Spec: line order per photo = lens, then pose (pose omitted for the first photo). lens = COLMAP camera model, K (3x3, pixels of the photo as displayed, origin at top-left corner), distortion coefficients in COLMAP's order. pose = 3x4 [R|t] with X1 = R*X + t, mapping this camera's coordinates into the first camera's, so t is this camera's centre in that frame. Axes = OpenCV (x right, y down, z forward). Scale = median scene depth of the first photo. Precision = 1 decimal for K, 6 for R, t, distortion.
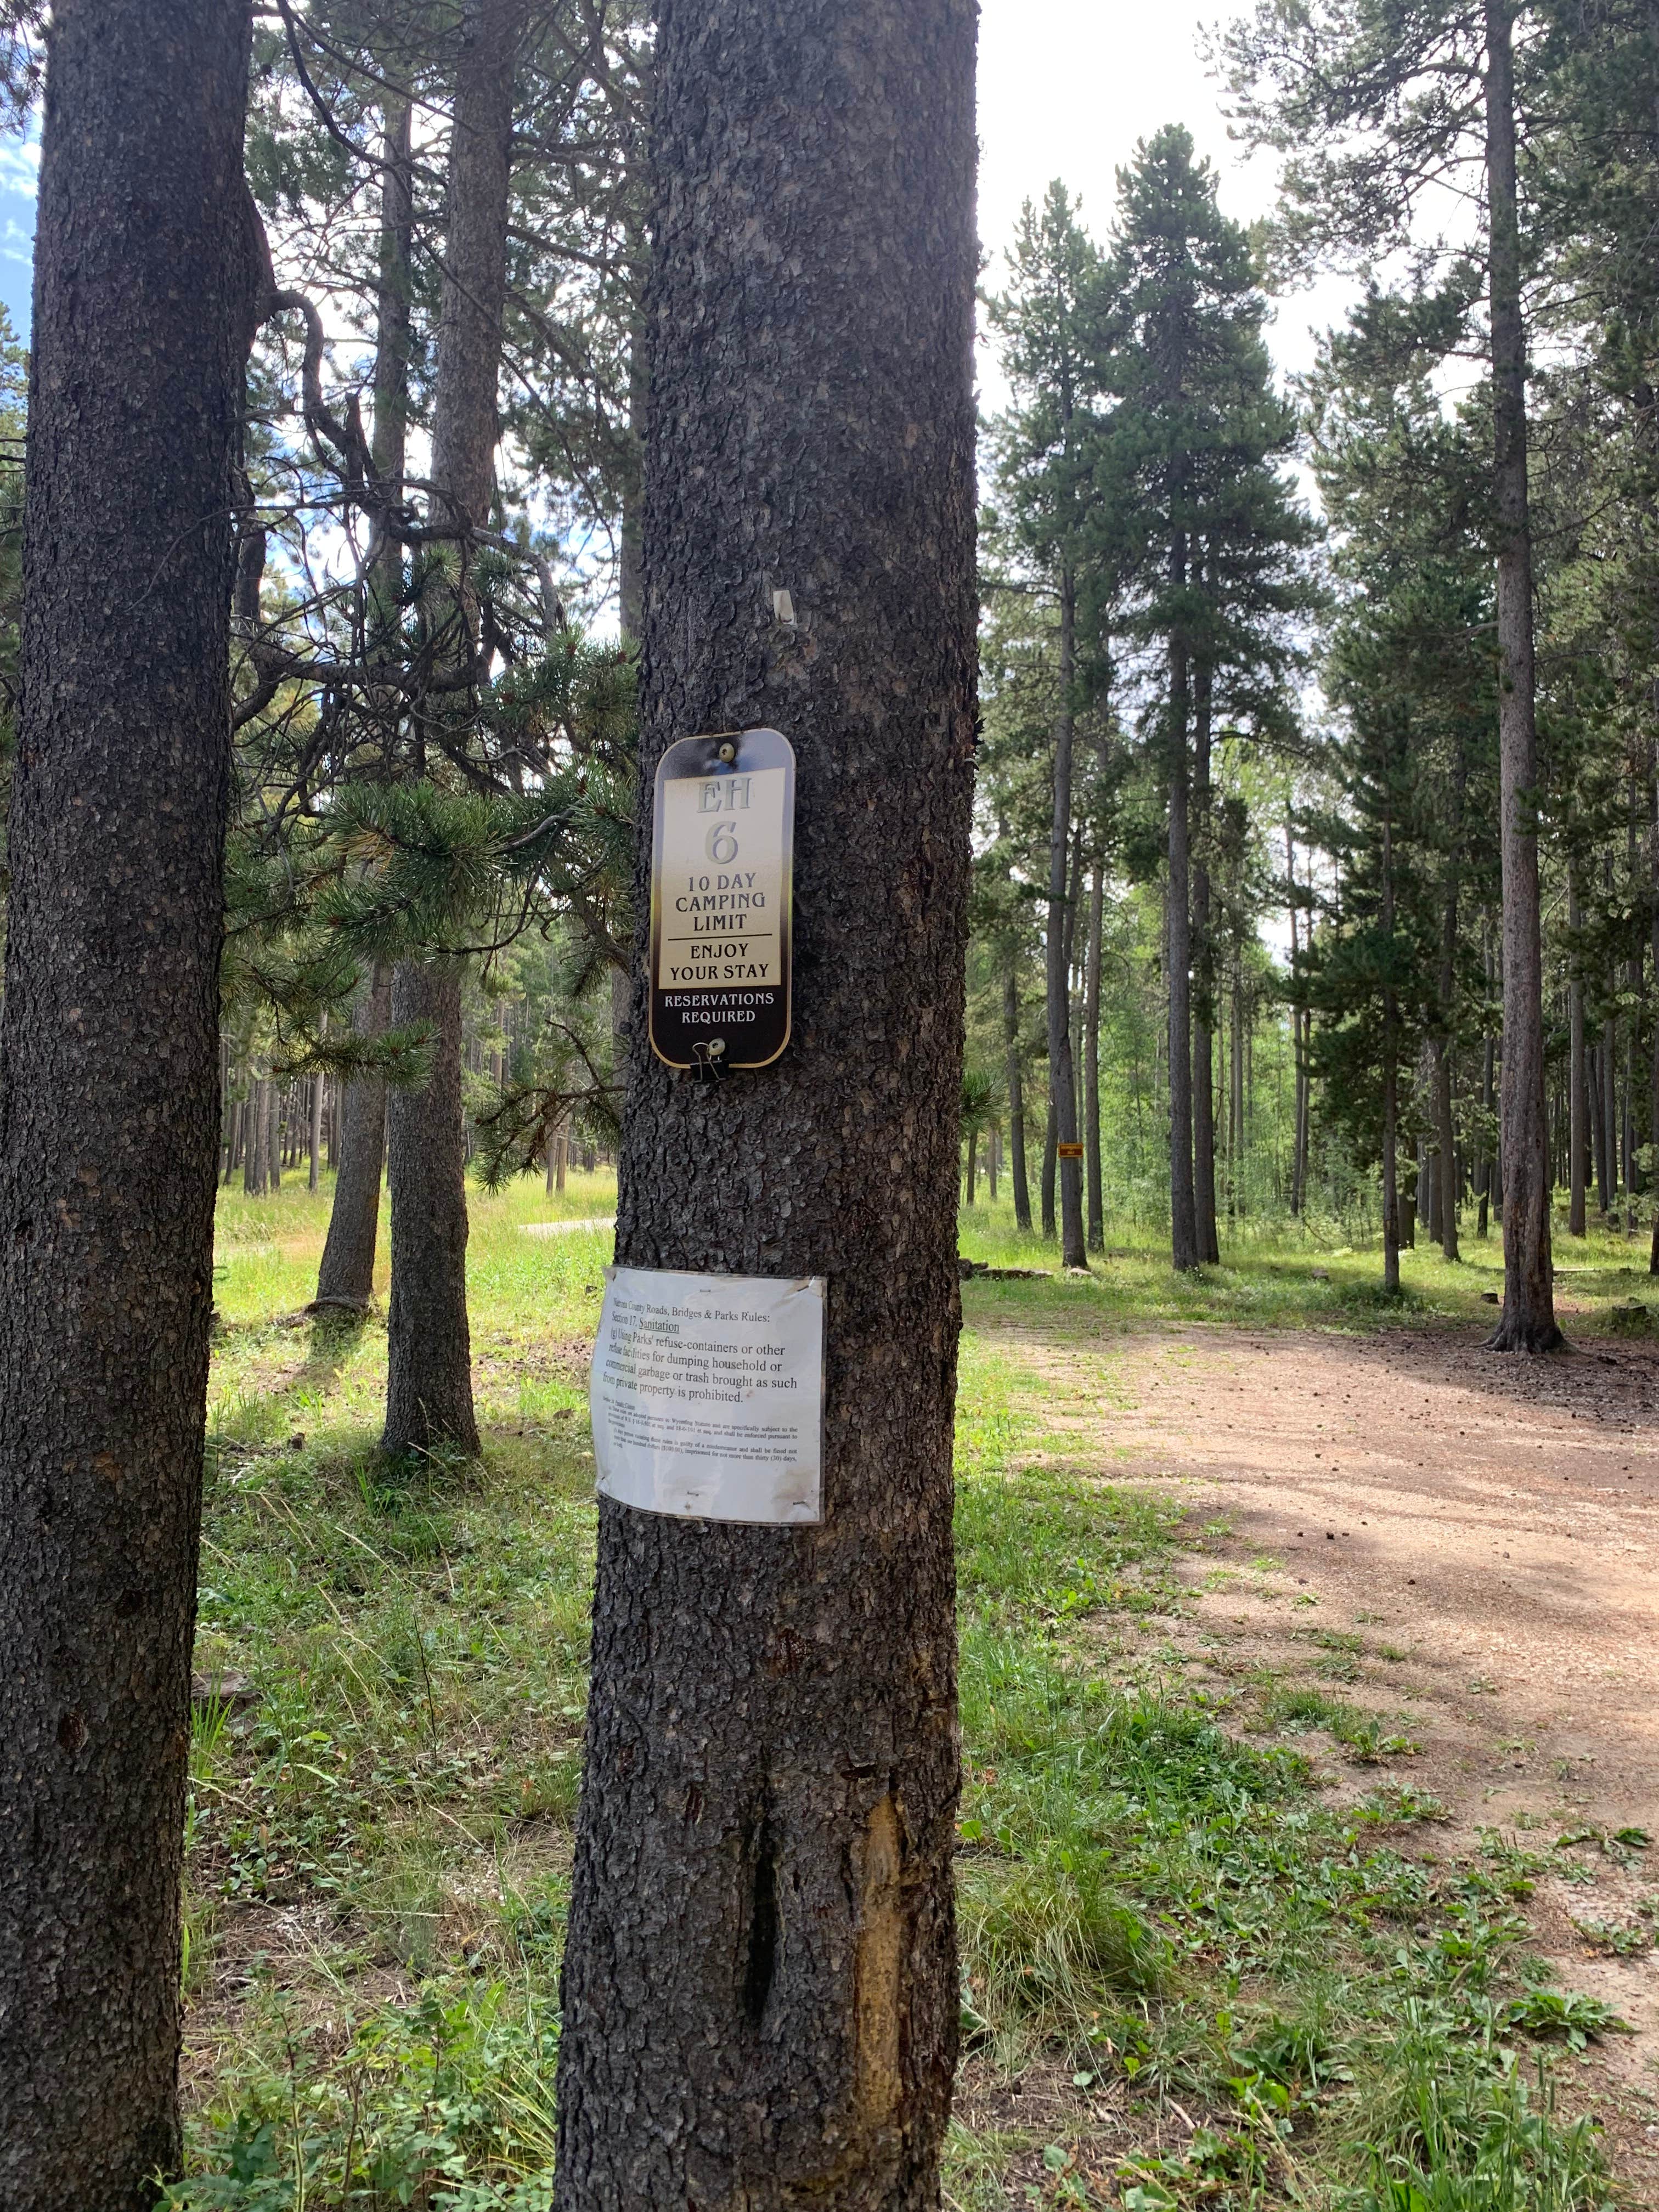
lens RADIAL K [[1526.6, 0, 907.8], [0, 1526.6, 1090.5], [0, 0, 1]] dist [-0.005238, -0.055808]
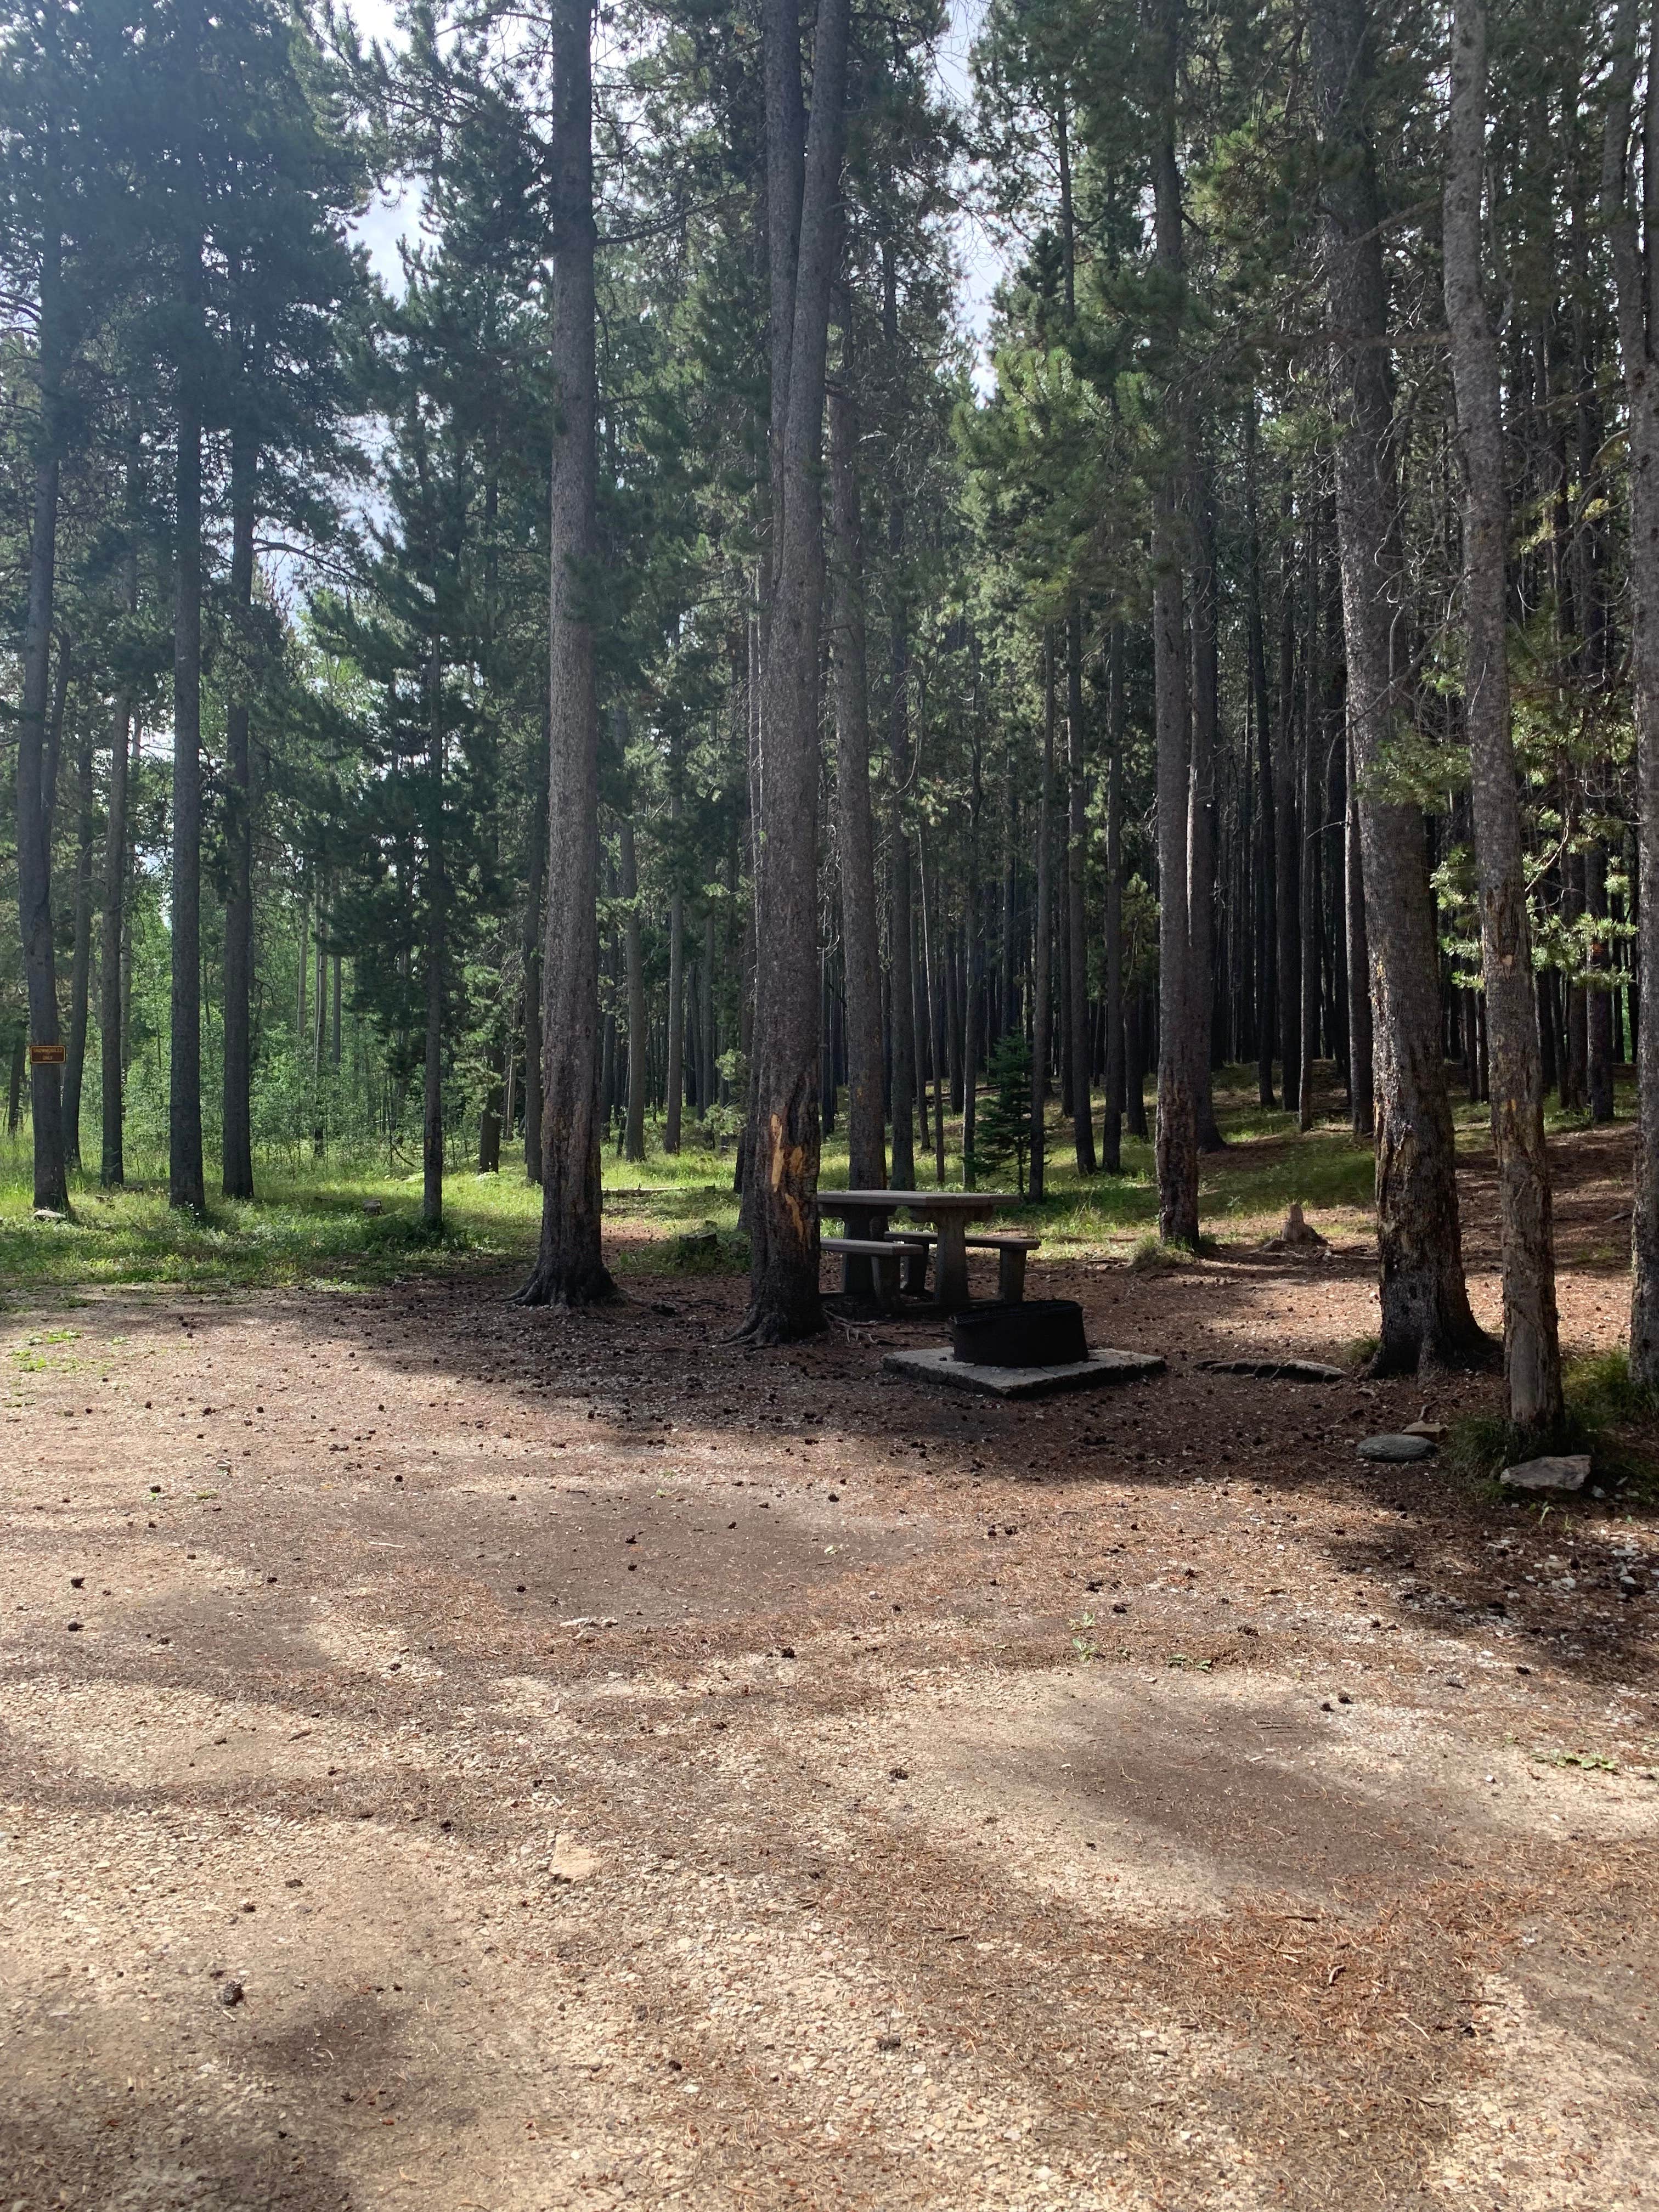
lens RADIAL K [[1526.6, 0, 825.6], [0, 1526.6, 1109.1], [0, 0, 1]] dist [-0.005238, -0.055808]
pose [[0.876231, -0.007646, 0.481830, 0.101654], [-0.021998, 0.998197, 0.055845, 0.019156], [-0.481388, -0.059532, 0.874483, 0.182567]]
